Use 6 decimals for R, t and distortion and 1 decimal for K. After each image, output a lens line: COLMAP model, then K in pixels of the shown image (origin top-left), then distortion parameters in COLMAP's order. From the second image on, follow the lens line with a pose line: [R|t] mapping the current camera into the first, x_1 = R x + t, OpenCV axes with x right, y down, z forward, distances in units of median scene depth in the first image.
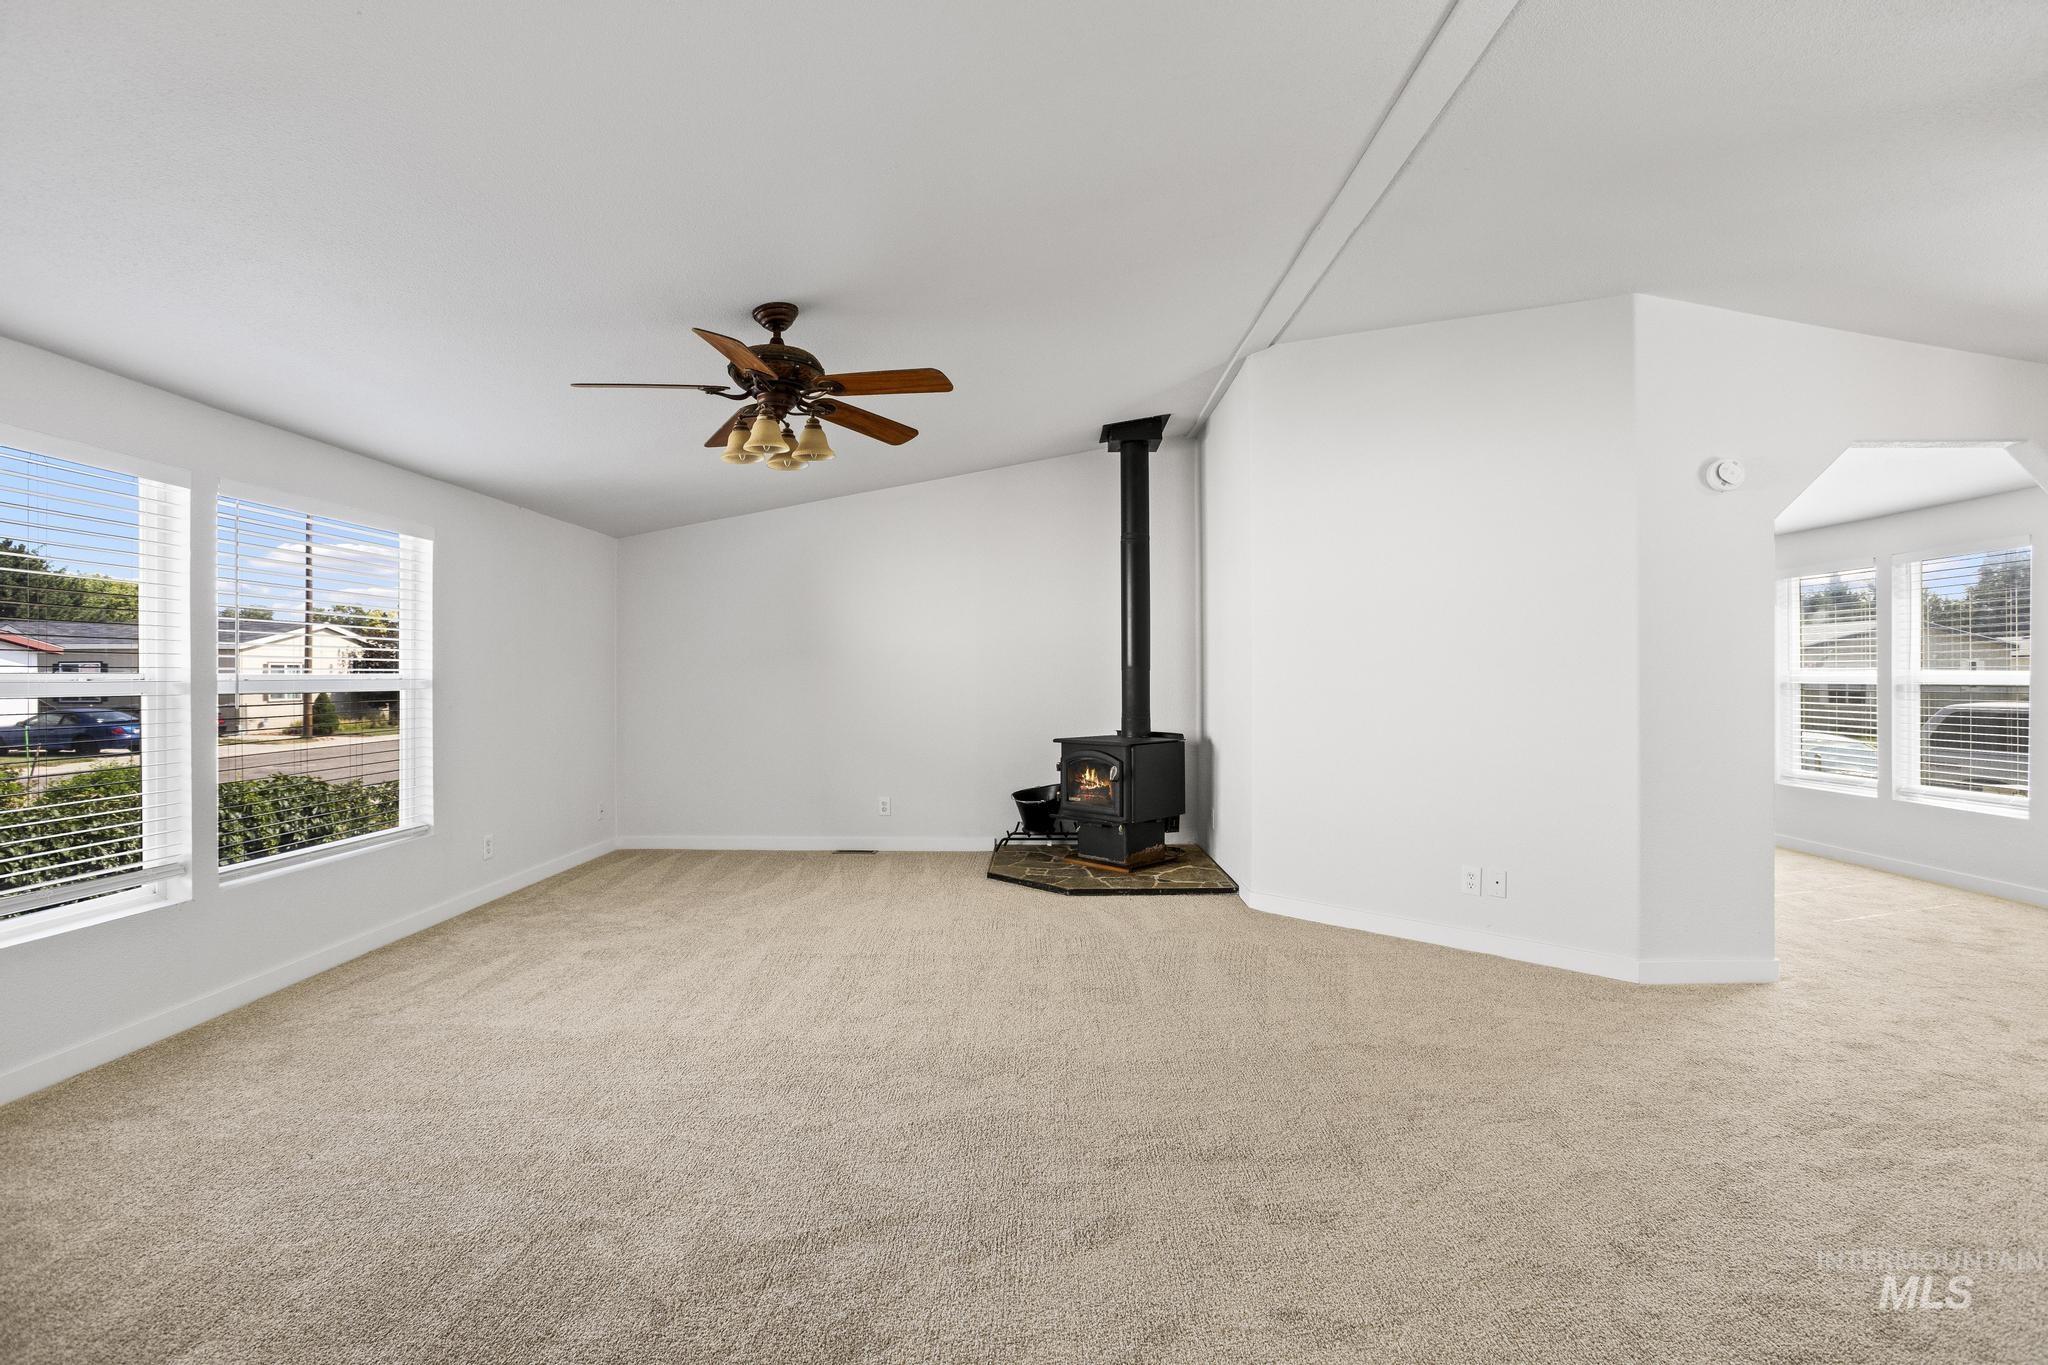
lens RADIAL K [[936.2, 0, 1026.1], [0, 936.2, 679.6], [0, 0, 1]] dist [-0.015723, 0.000667]
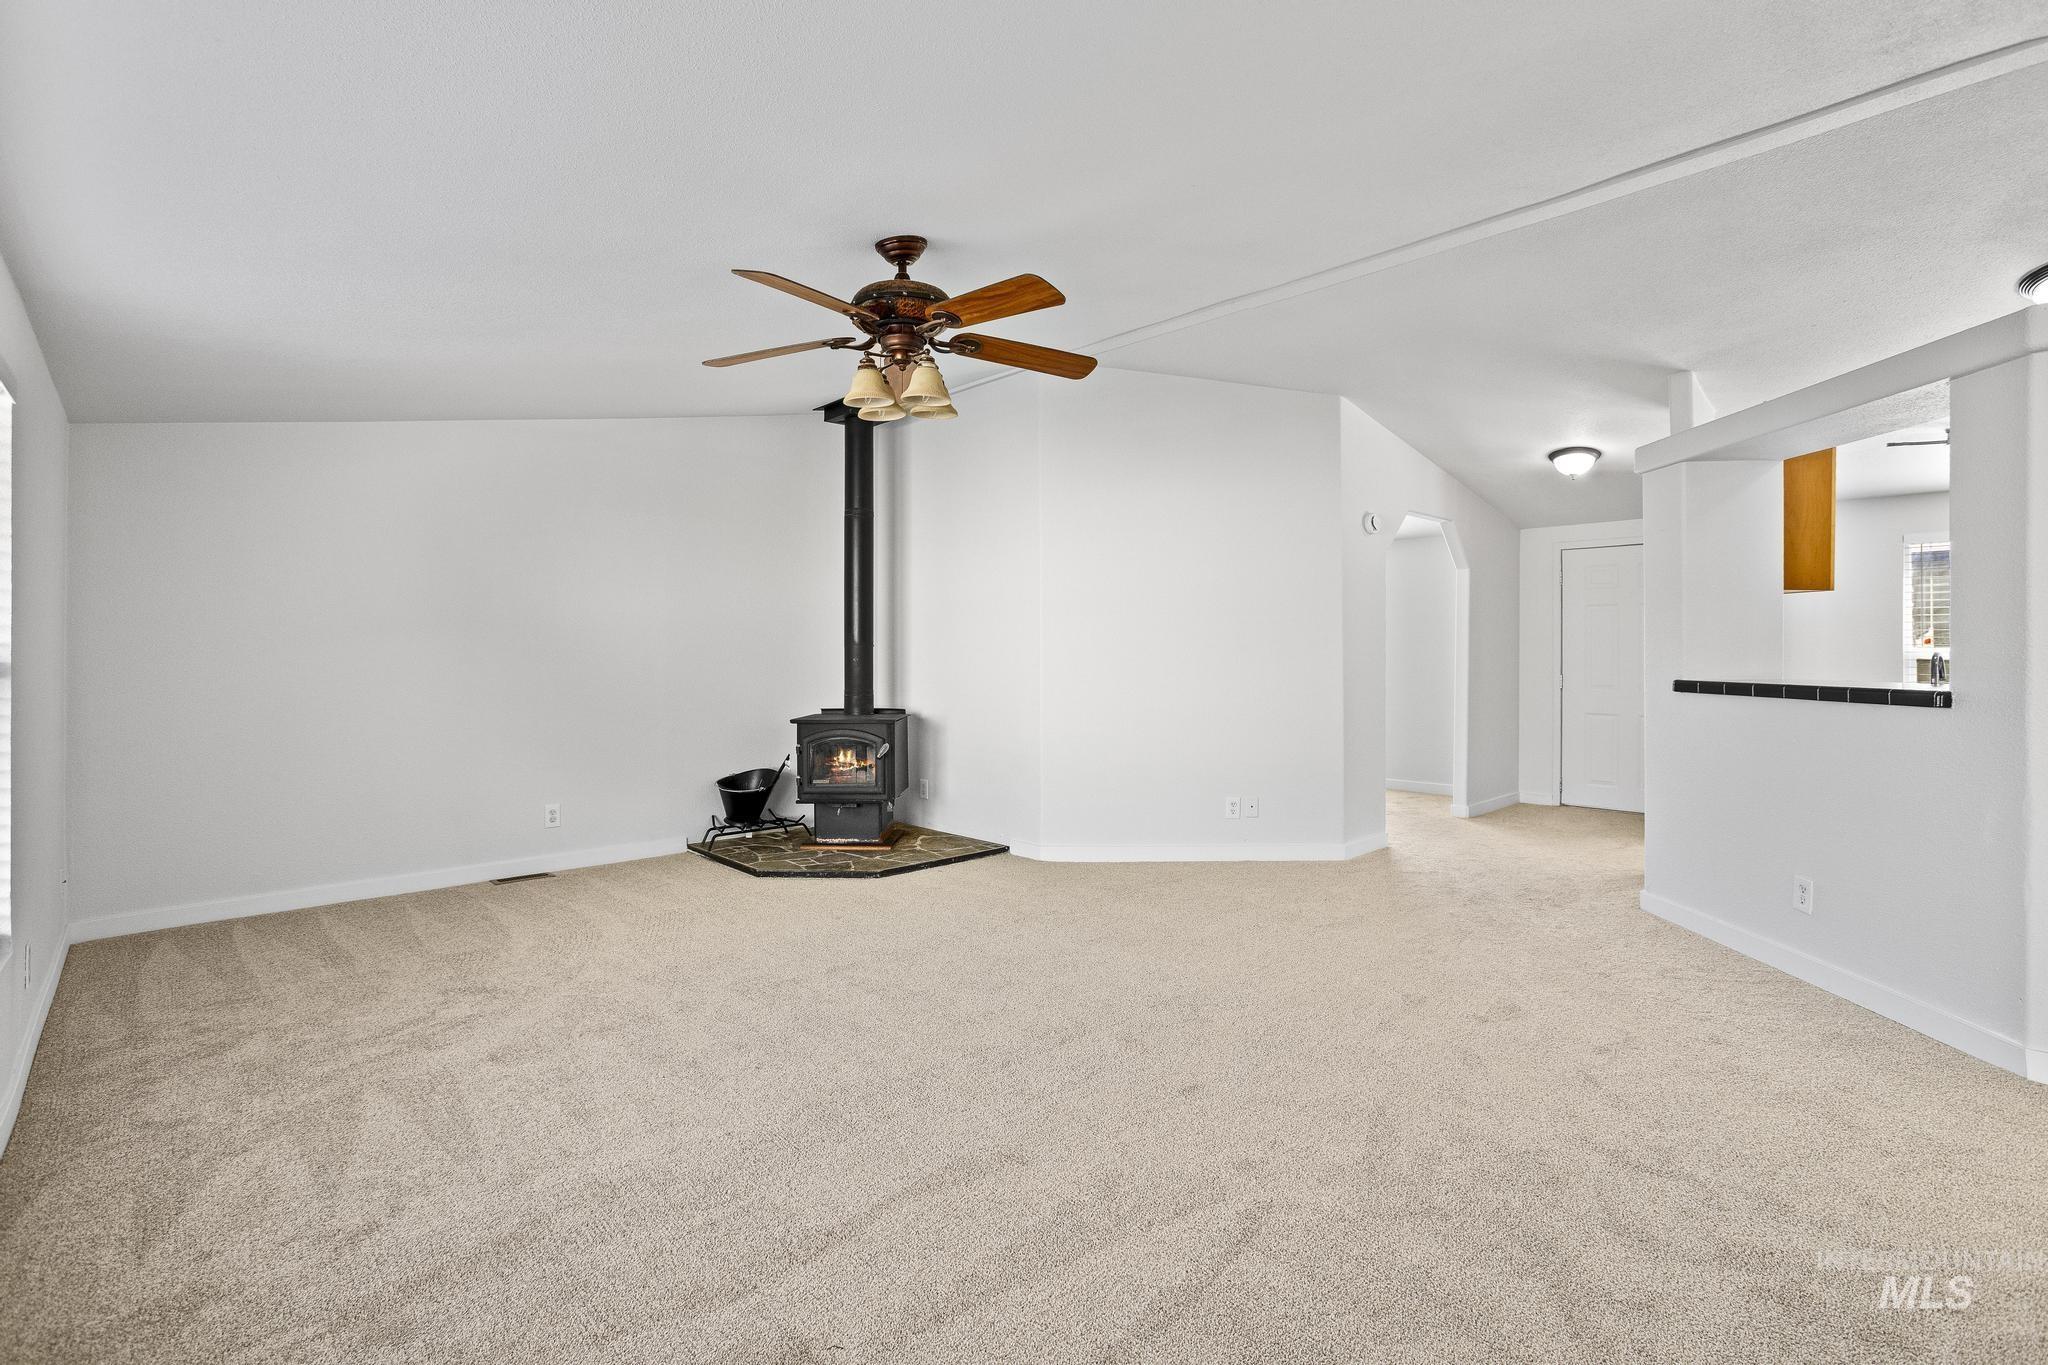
lens RADIAL K [[936.2, 0, 1061.3], [0, 936.2, 652.0], [0, 0, 1]] dist [-0.015723, 0.000667]
pose [[0.696169, 0.007801, 0.717835, -0.462733], [-0.007517, 0.999965, -0.003577, -0.003265], [-0.717838, -0.002906, 0.696204, 0.158668]]
